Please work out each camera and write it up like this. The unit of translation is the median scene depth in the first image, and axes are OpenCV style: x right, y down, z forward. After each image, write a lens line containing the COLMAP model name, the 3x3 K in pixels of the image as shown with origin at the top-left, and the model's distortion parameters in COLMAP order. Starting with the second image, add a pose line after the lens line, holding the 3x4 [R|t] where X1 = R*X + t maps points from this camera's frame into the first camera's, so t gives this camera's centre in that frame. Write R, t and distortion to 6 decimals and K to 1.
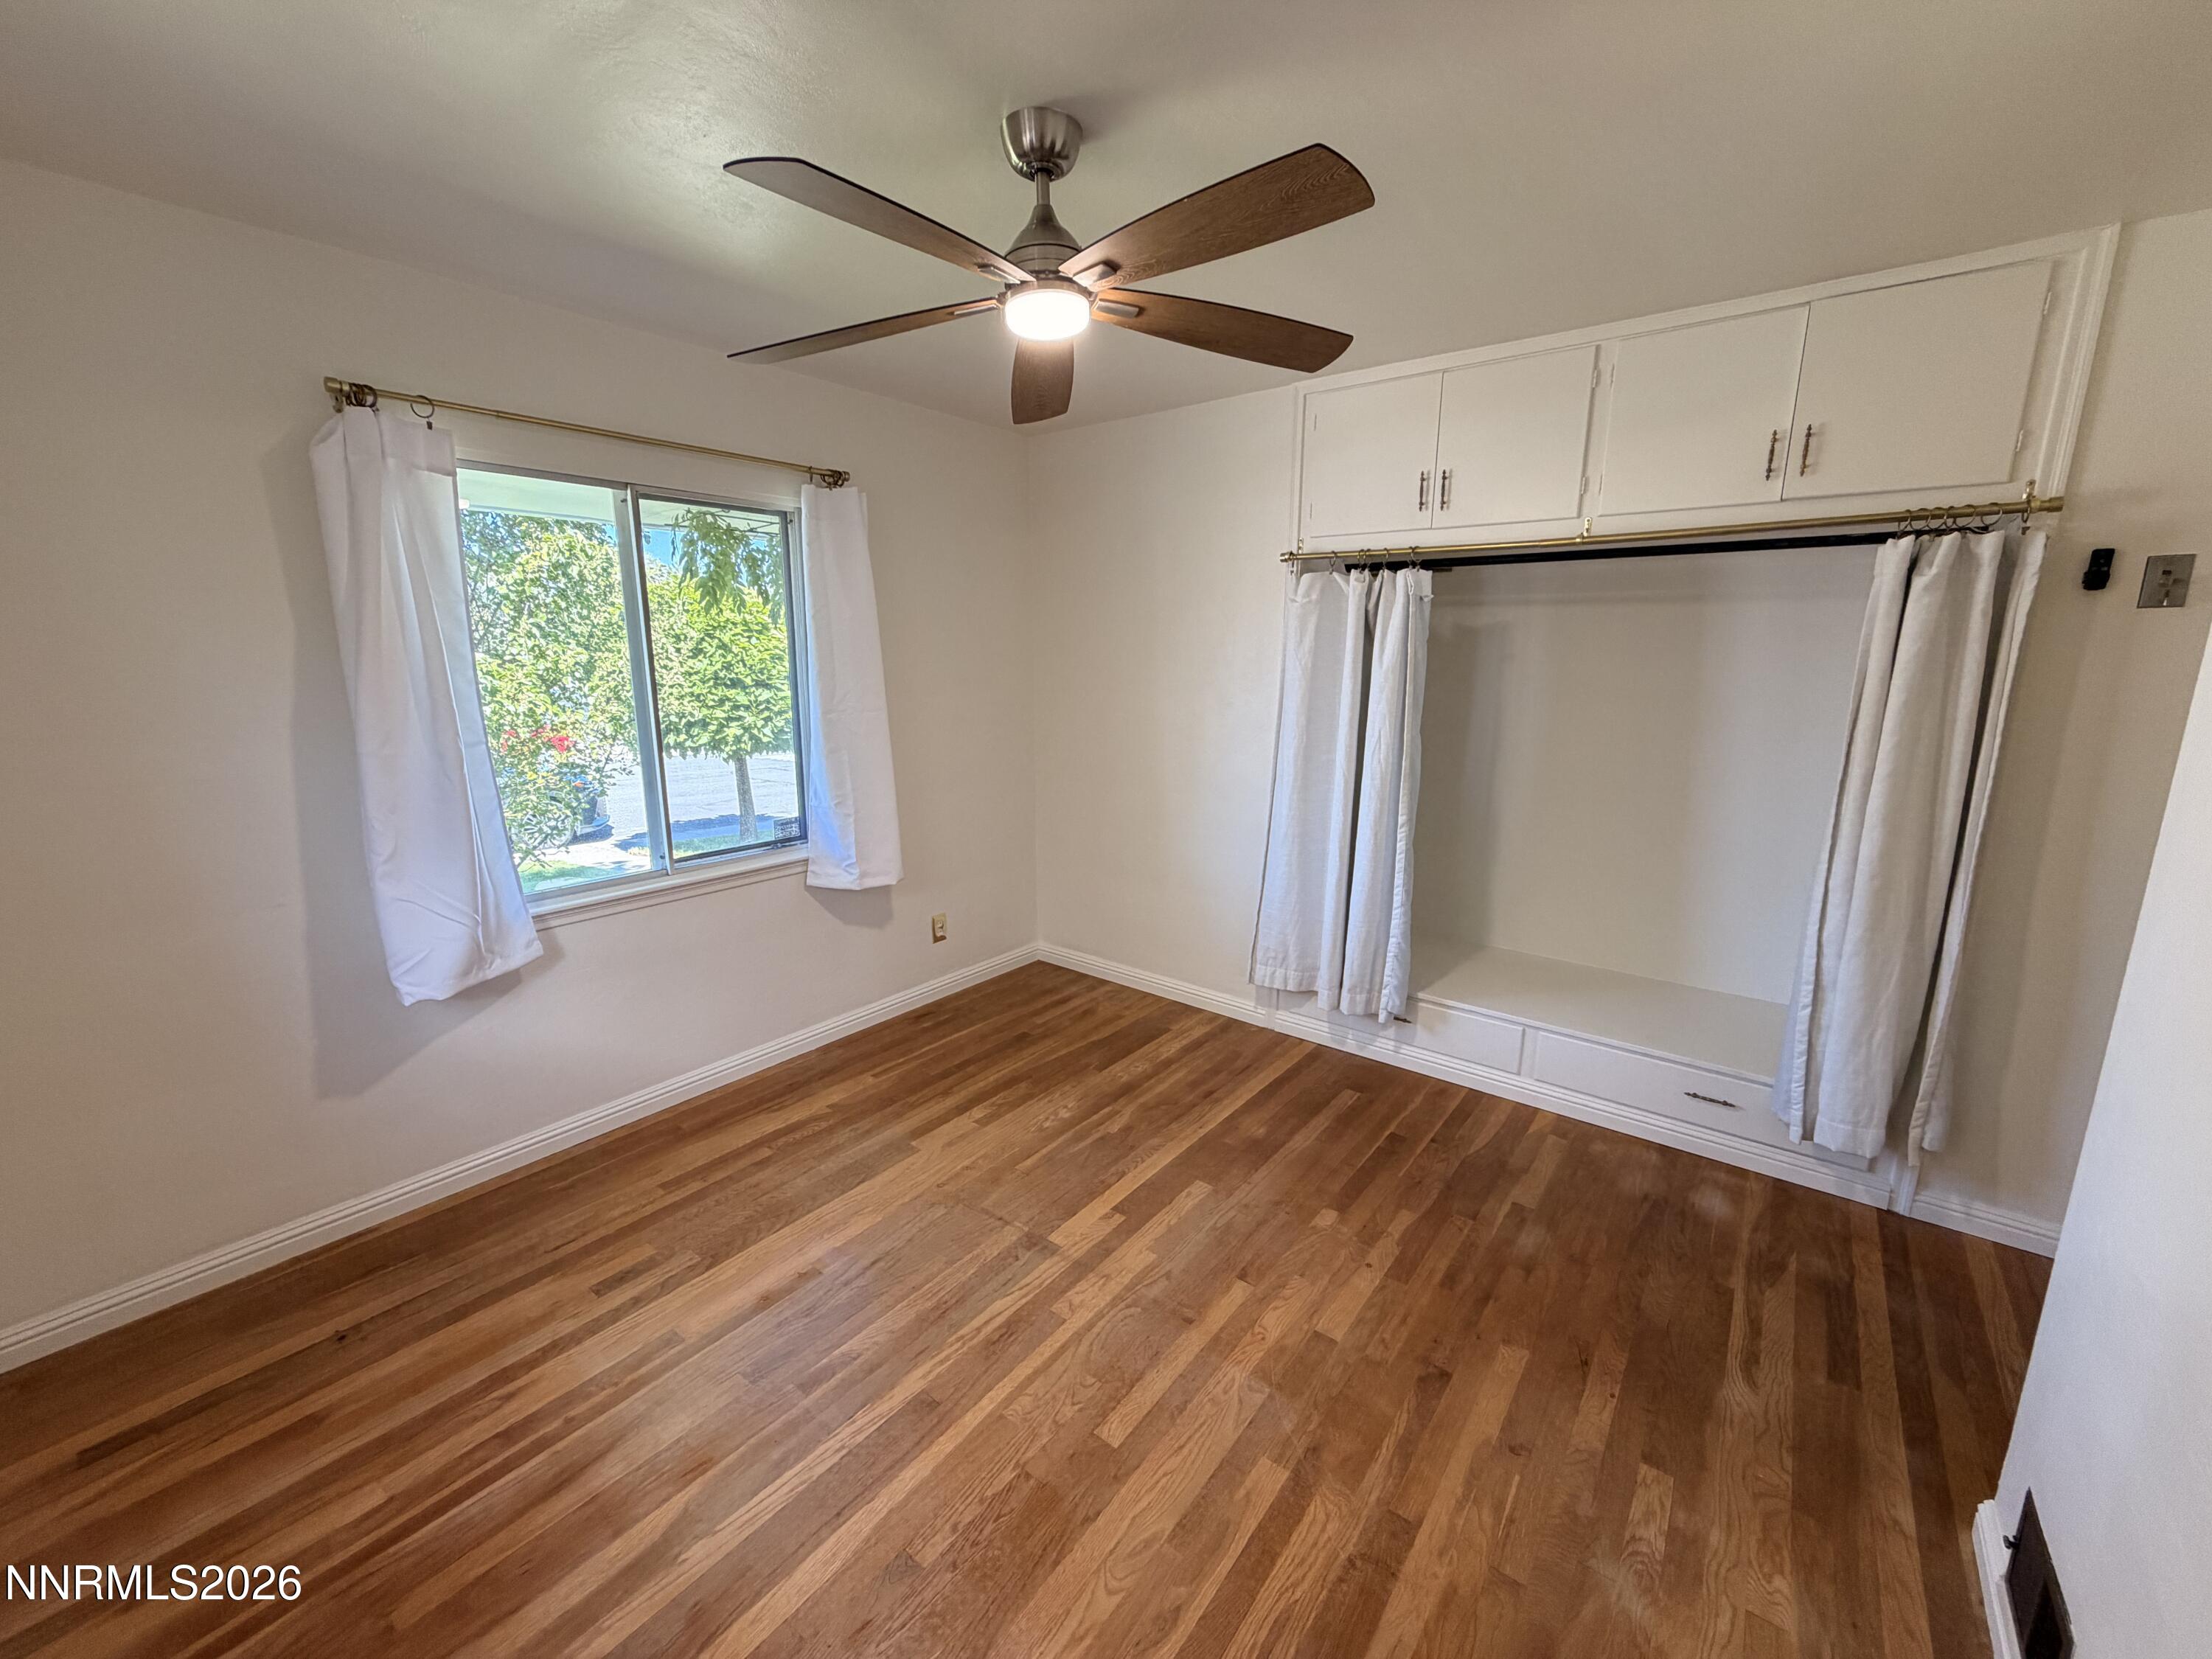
lens RADIAL K [[884.0, 0, 1098.9], [0, 884.0, 831.7], [0, 0, 1]] dist [0.001214, 0.000206]
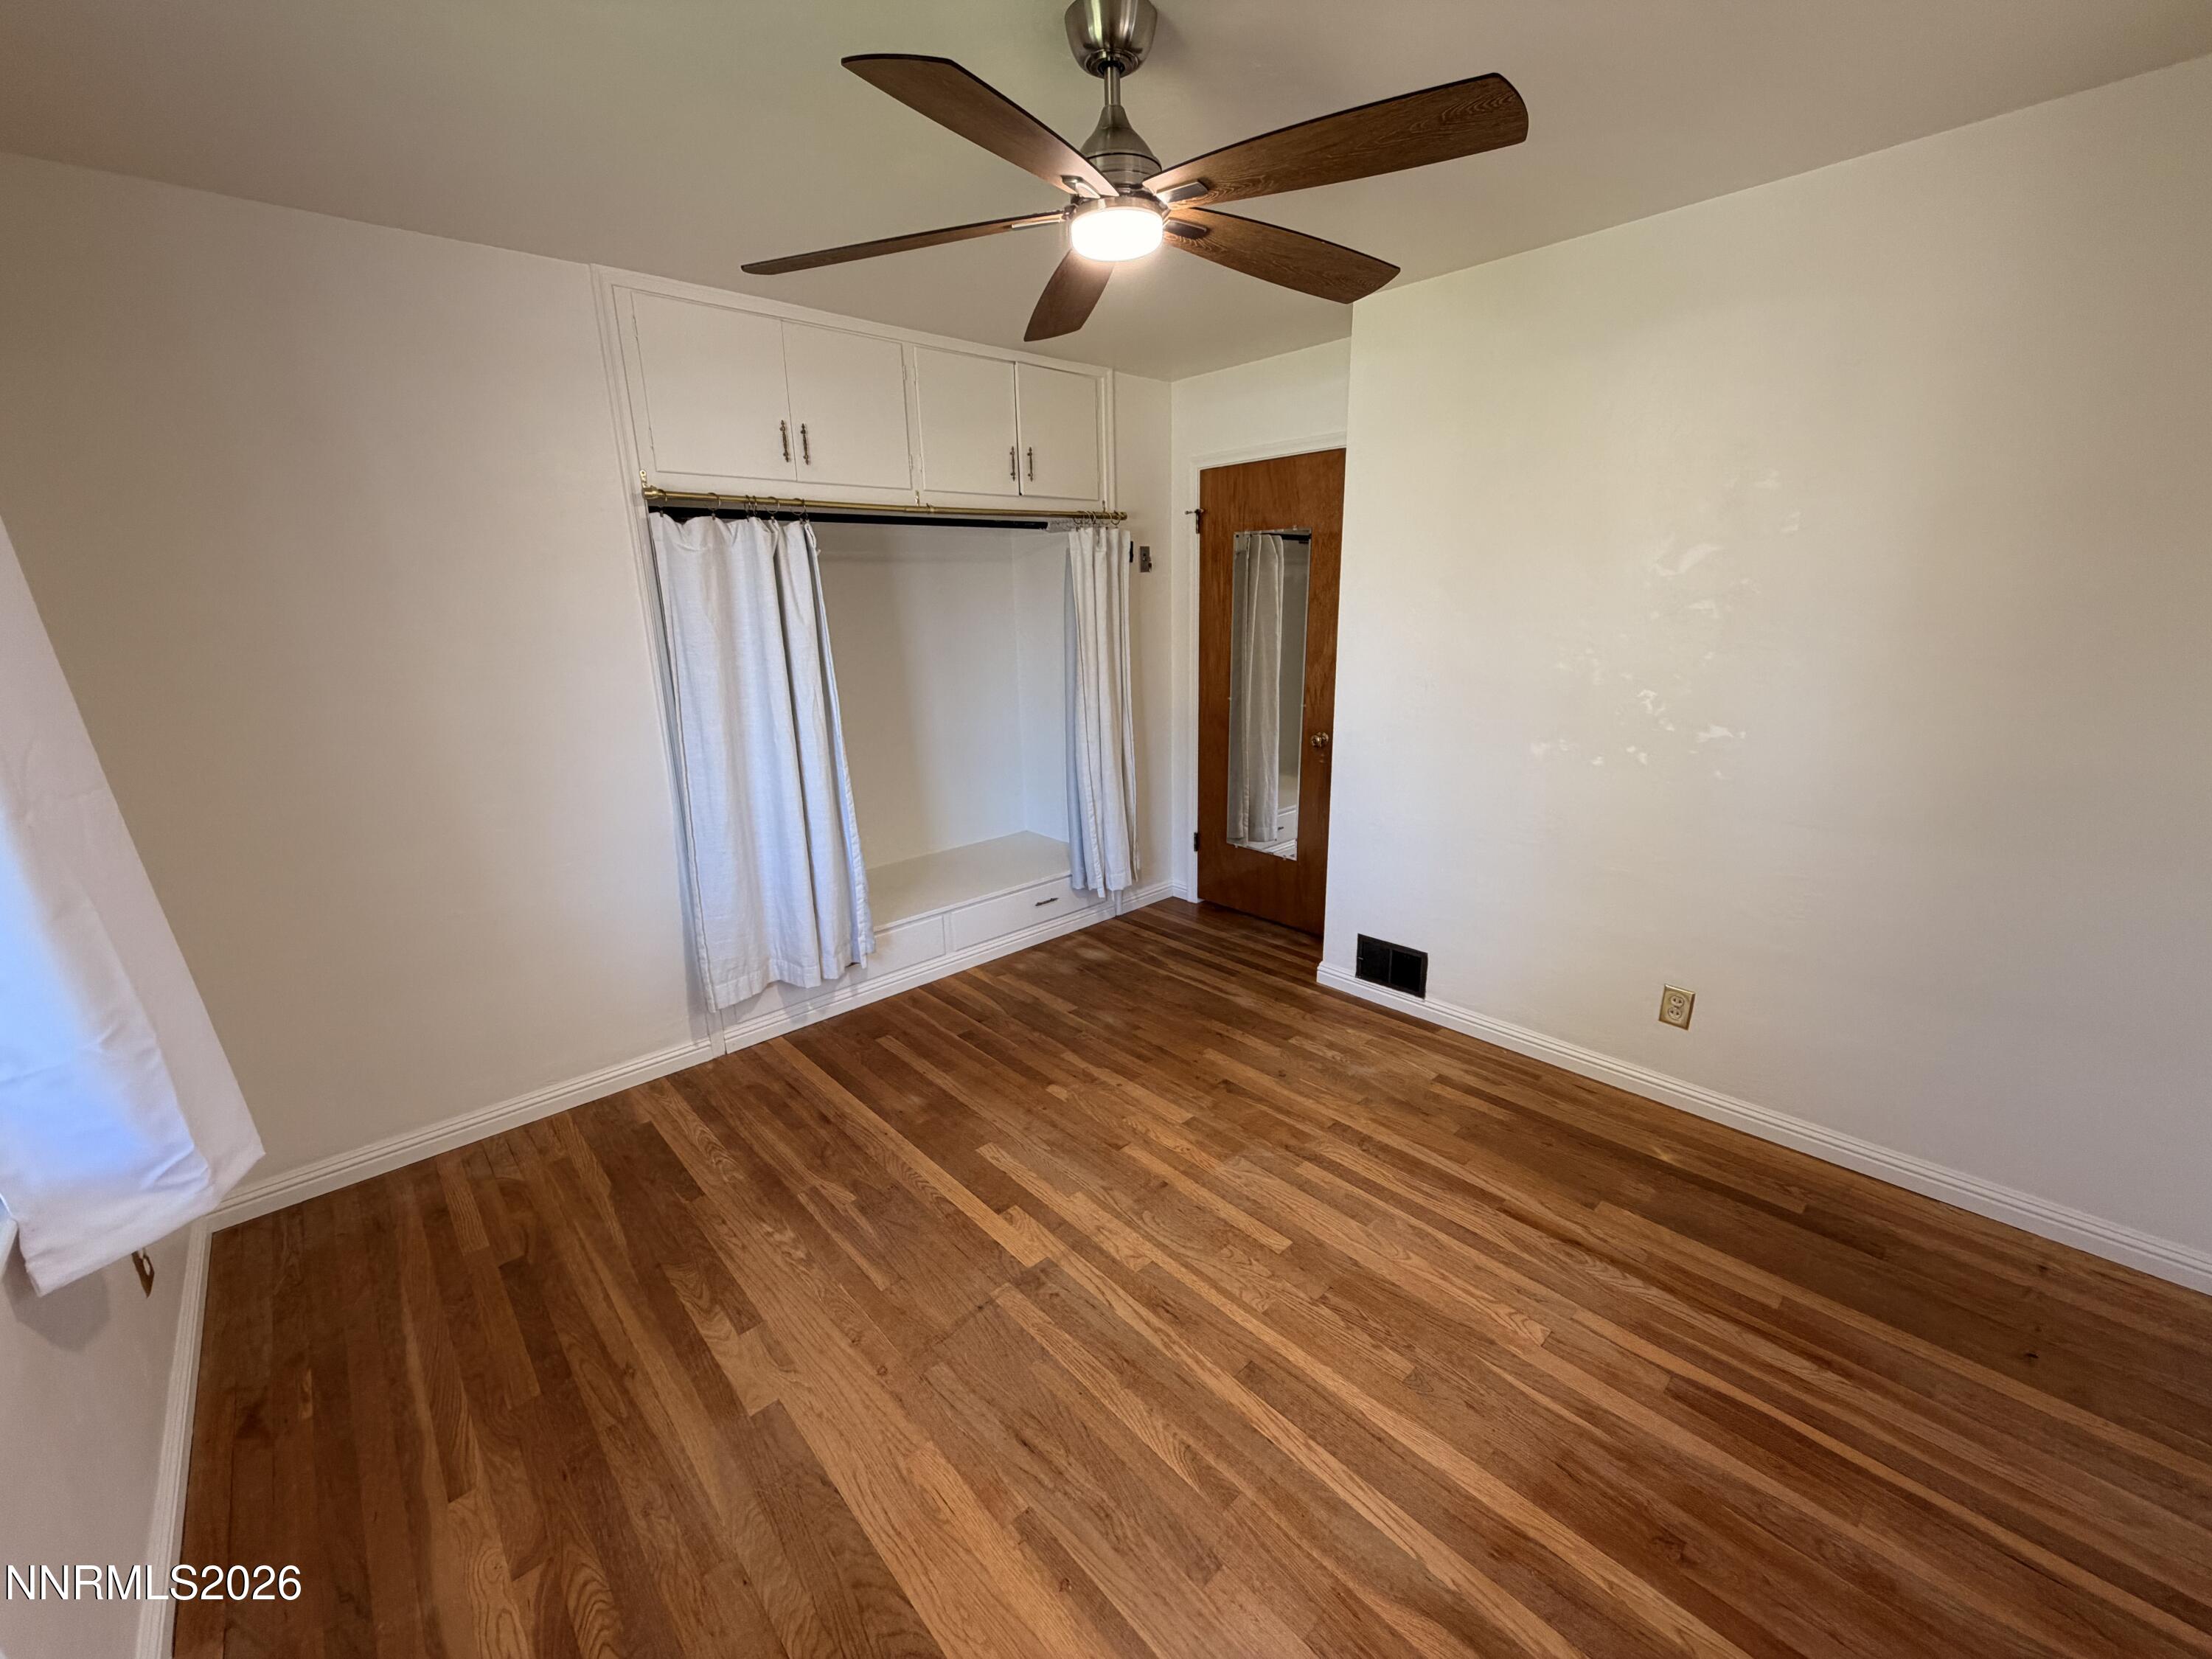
lens RADIAL K [[884.0, 0, 1098.9], [0, 884.0, 831.7], [0, 0, 1]] dist [0.001214, 0.000206]
pose [[0.158009, -0.266895, 0.950684, -0.798682], [0.224087, 0.947351, 0.228715, -0.153969], [-0.961675, 0.176897, 0.209497, 0.676238]]
